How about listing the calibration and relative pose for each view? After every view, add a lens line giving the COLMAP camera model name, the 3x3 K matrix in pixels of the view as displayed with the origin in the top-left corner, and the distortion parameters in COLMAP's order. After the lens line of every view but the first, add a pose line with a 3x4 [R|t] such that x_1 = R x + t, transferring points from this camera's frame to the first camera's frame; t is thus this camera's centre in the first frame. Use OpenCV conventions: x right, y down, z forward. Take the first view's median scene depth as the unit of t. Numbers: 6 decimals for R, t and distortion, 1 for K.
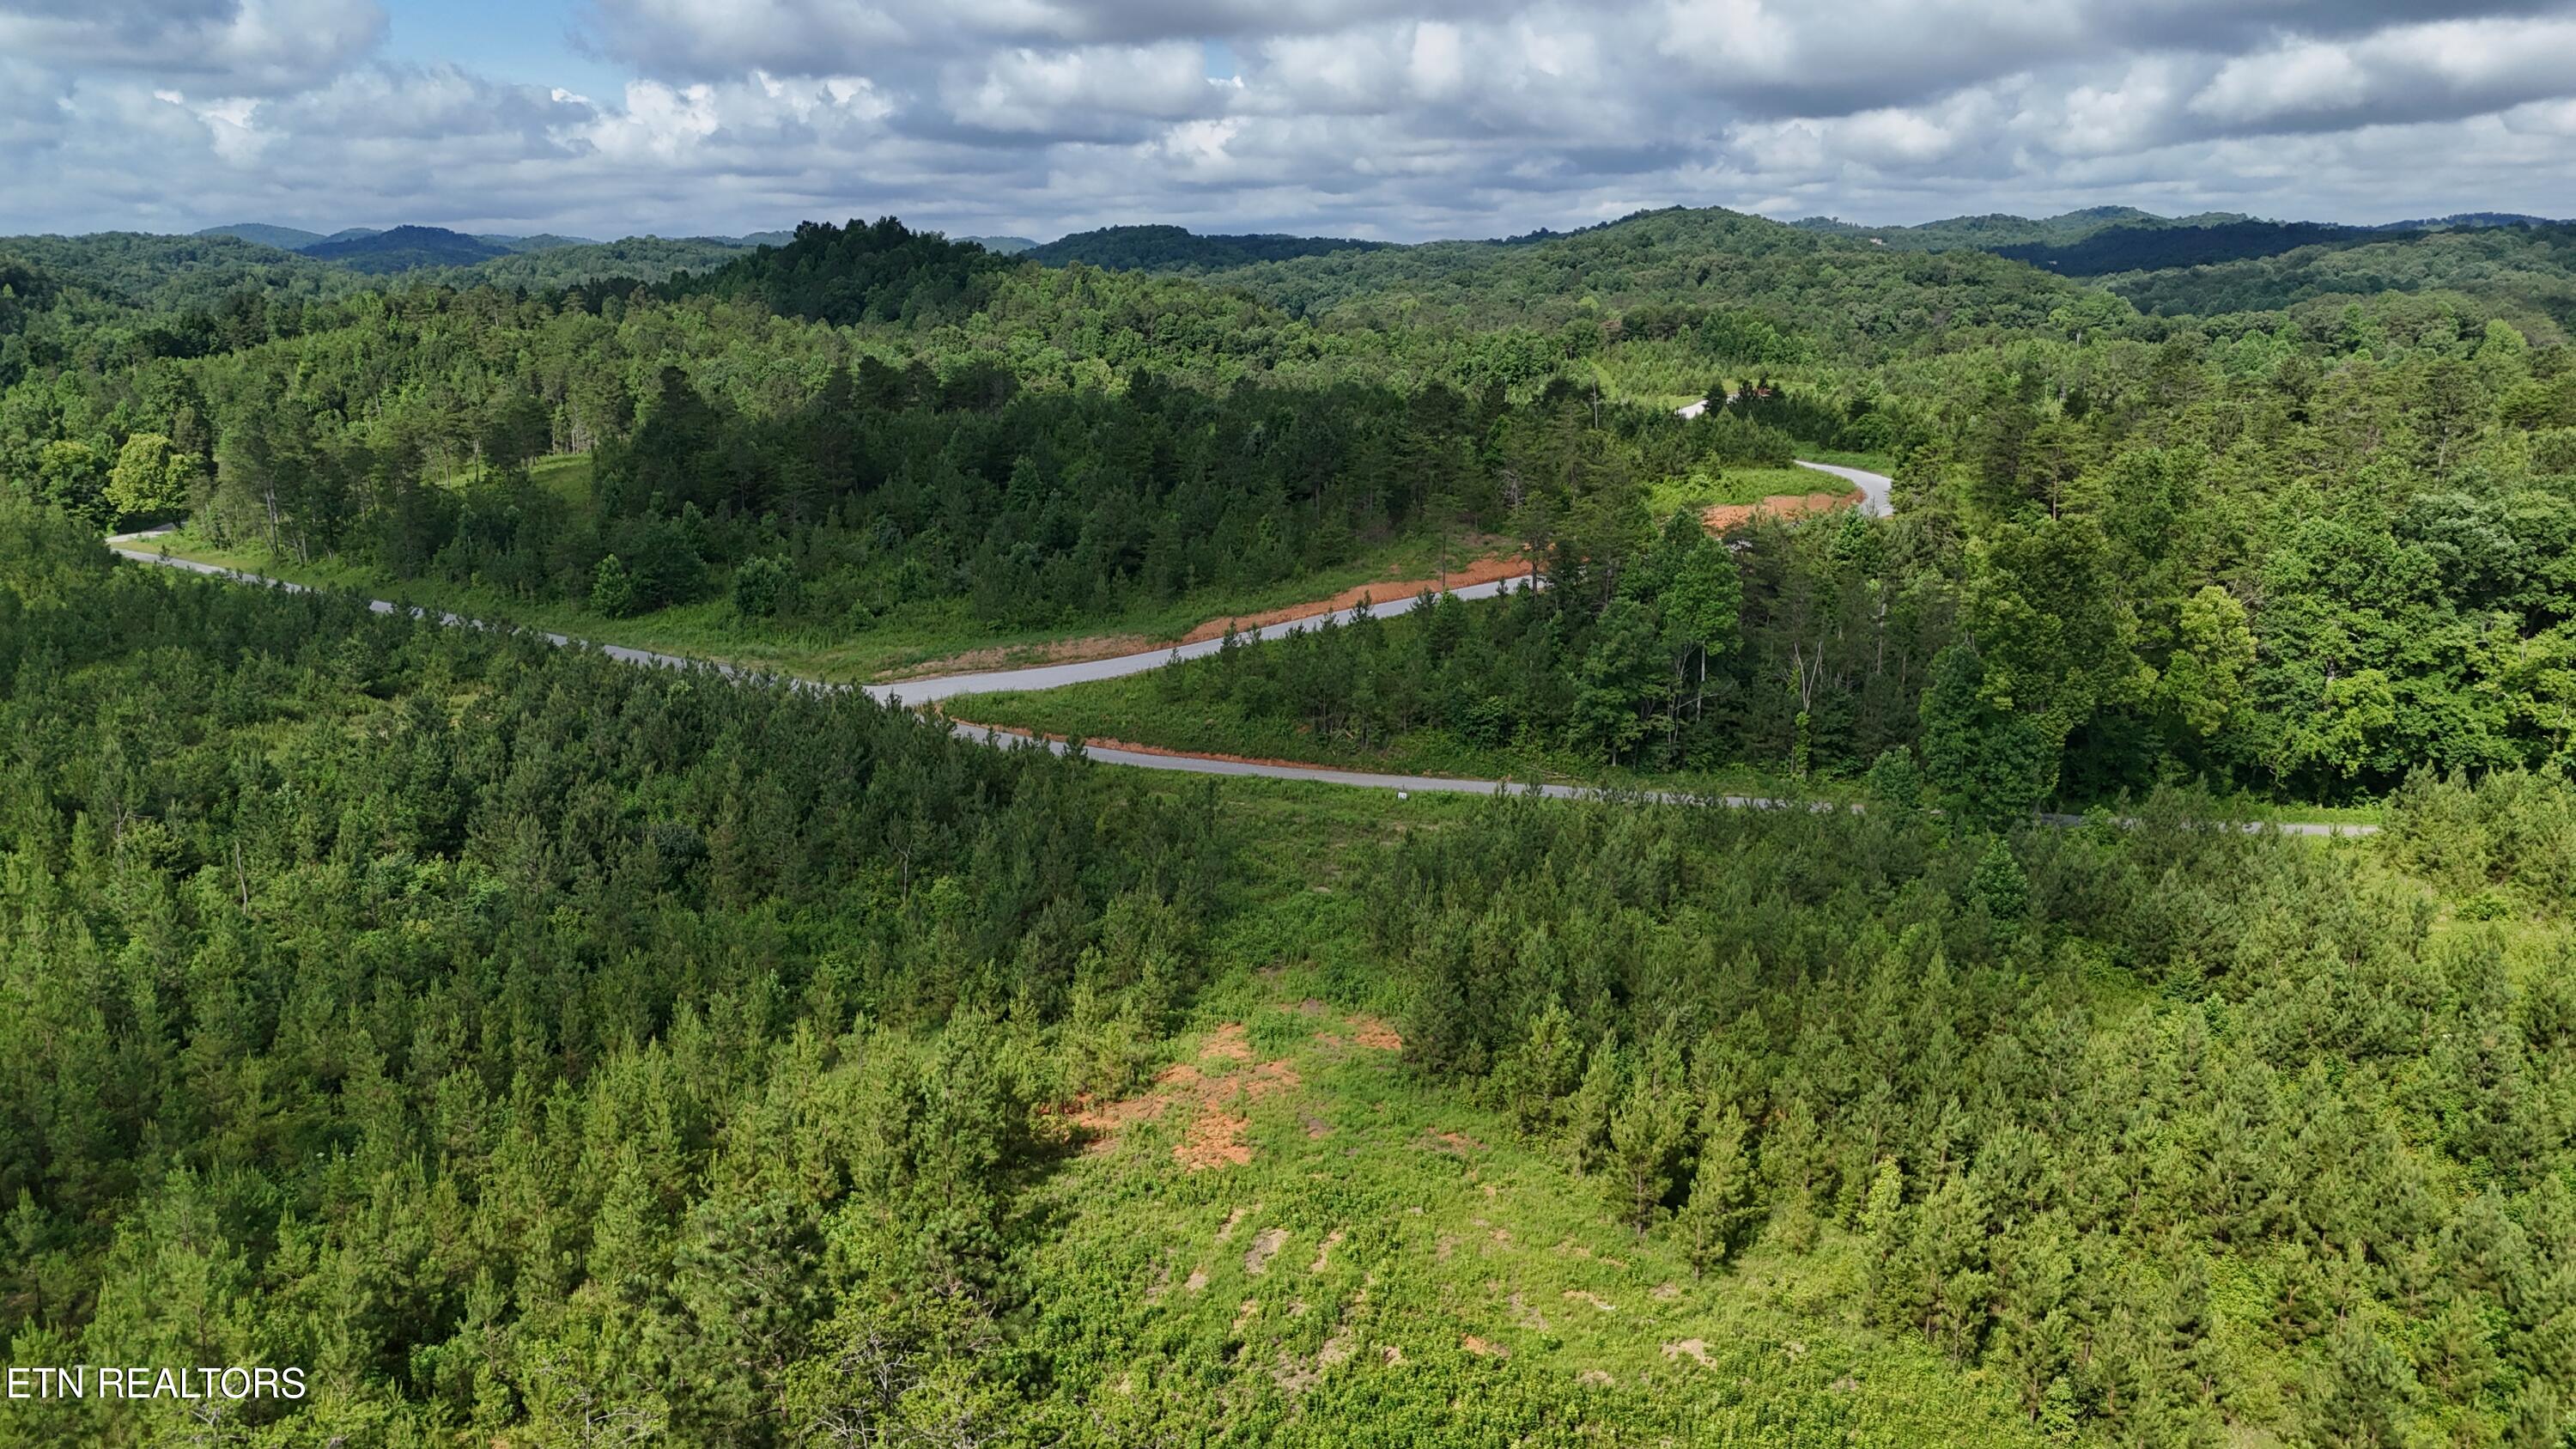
lens RADIAL K [[1887.7, 0, 1302.7], [0, 1887.7, 747.2], [0, 0, 1]] dist [0.069505, -0.065840]
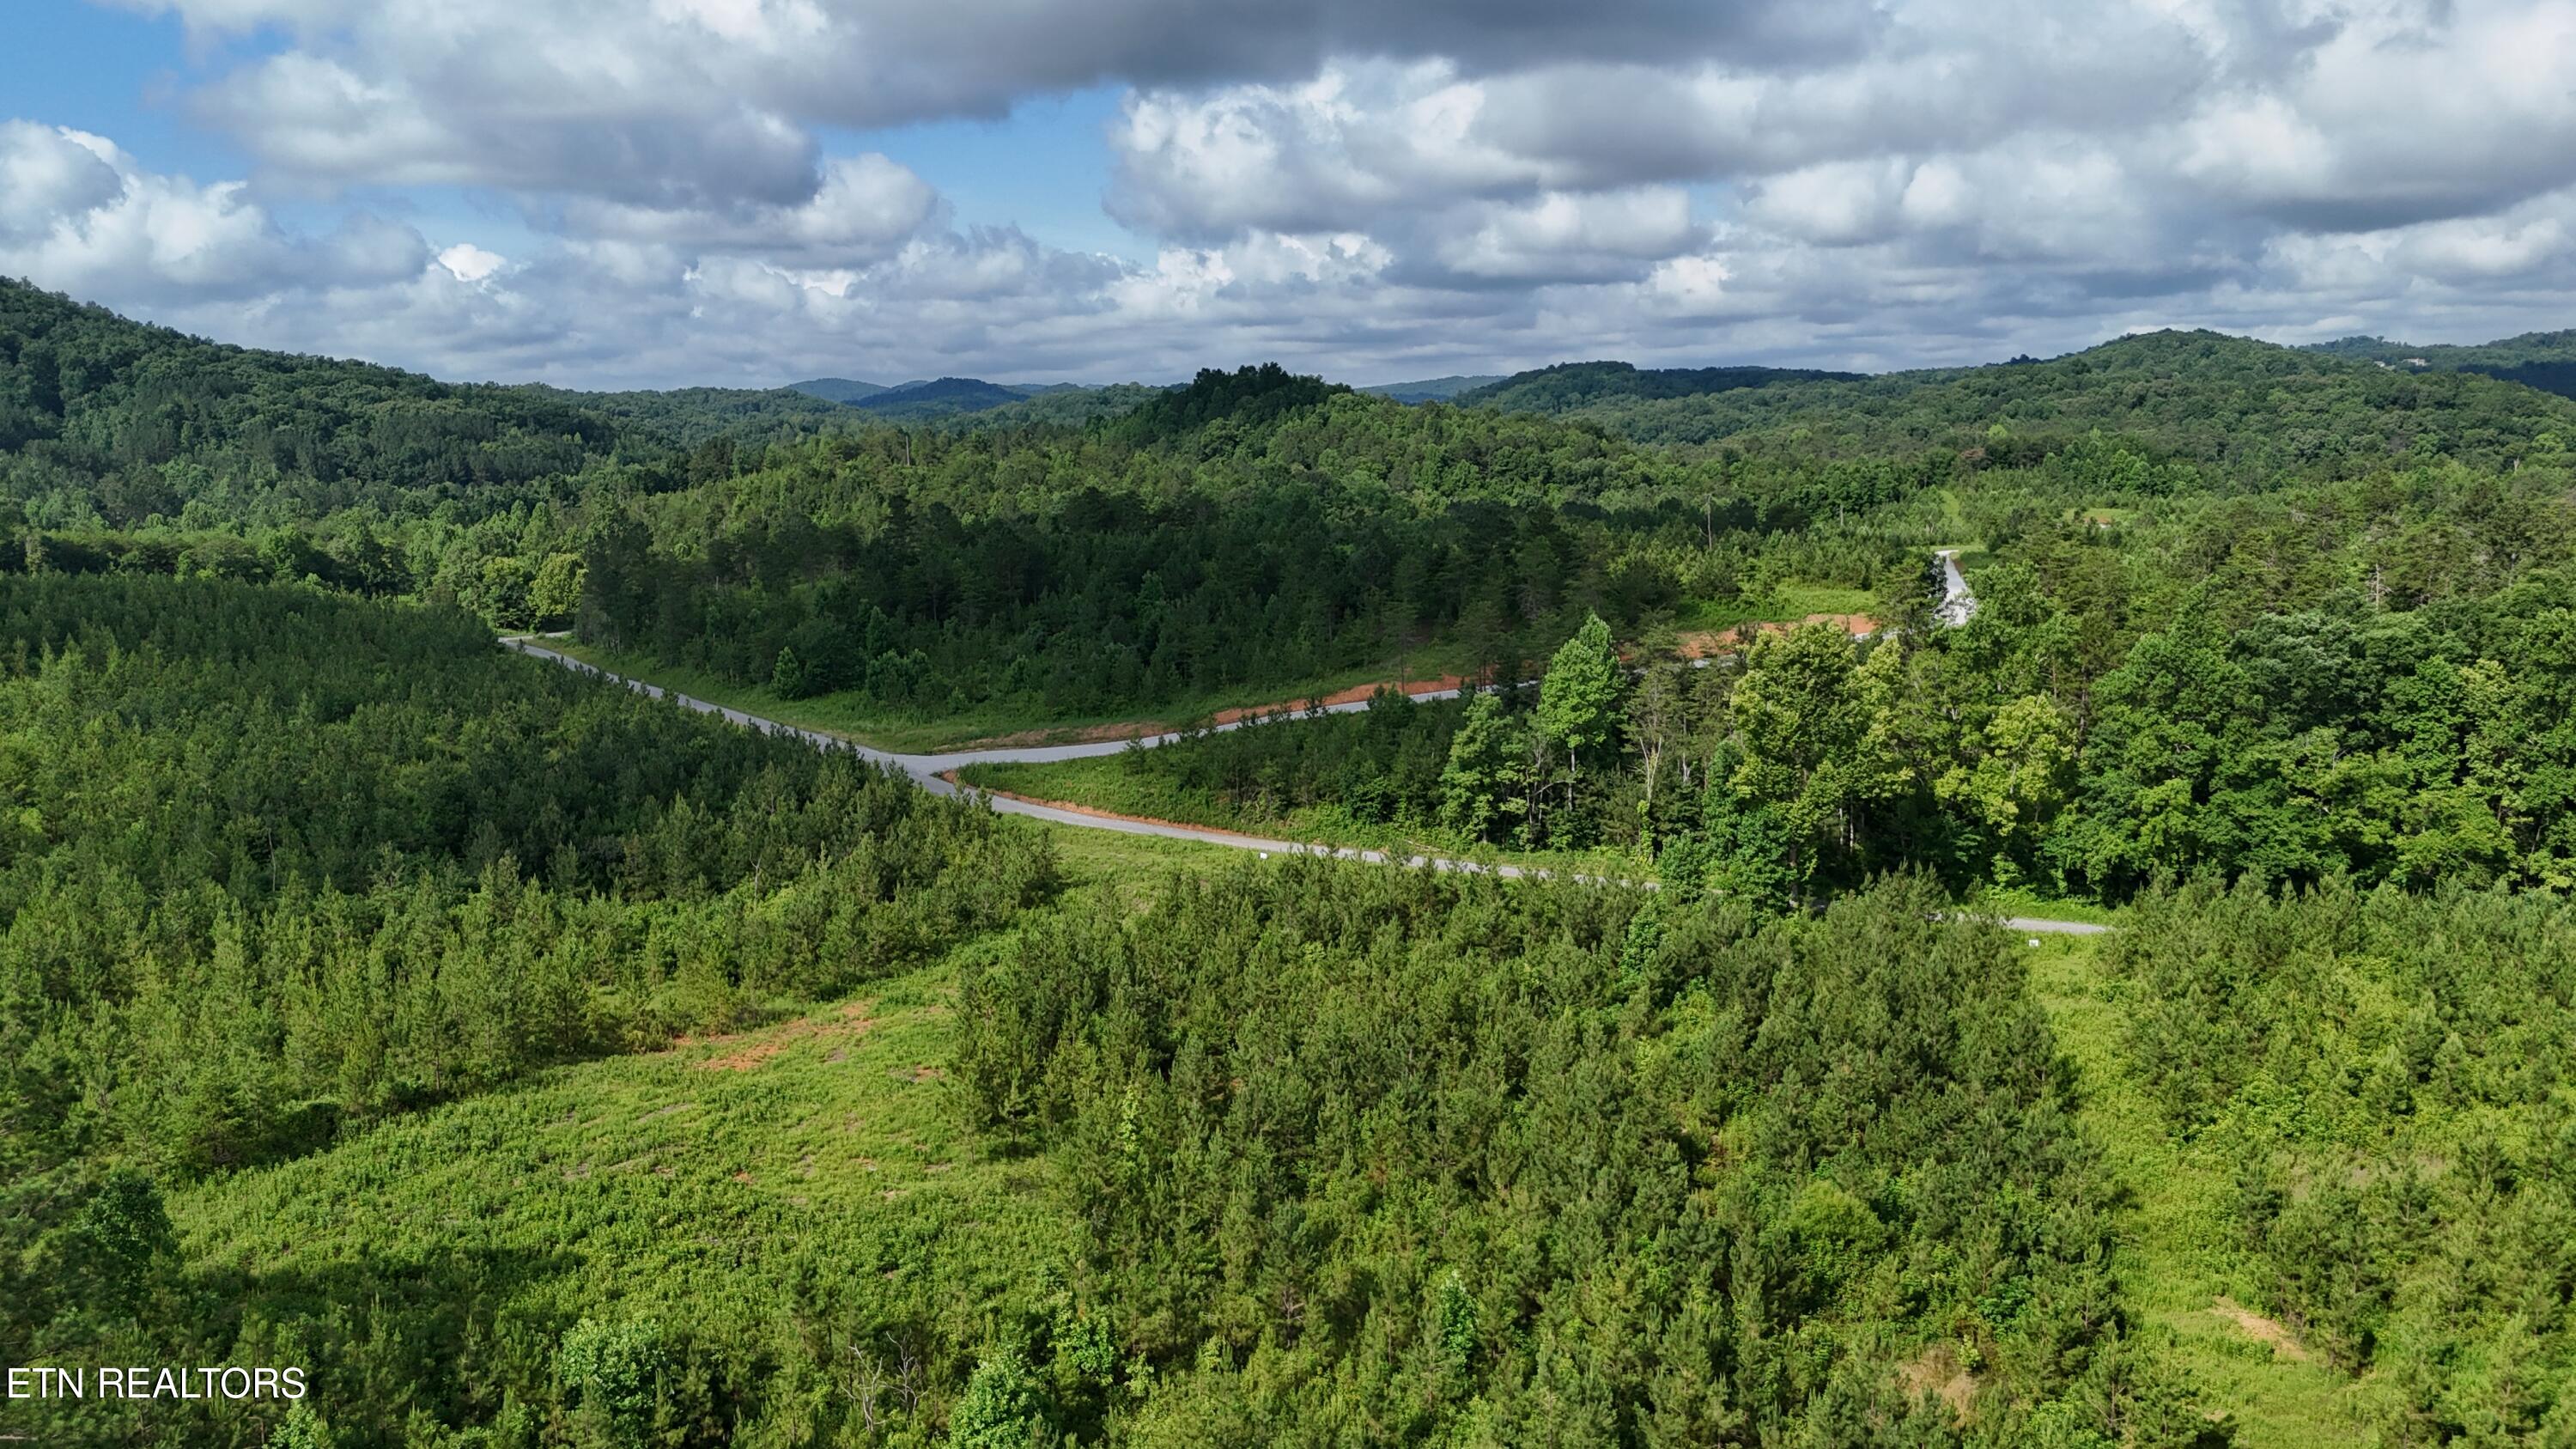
lens RADIAL K [[1887.7, 0, 1298.1], [0, 1887.7, 709.3], [0, 0, 1]] dist [0.069505, -0.065840]
pose [[0.968617, 0.027049, -0.247081, 0.332079], [-0.048498, 0.995522, -0.081143, 0.027158], [0.243780, 0.090579, 0.965591, -0.110882]]
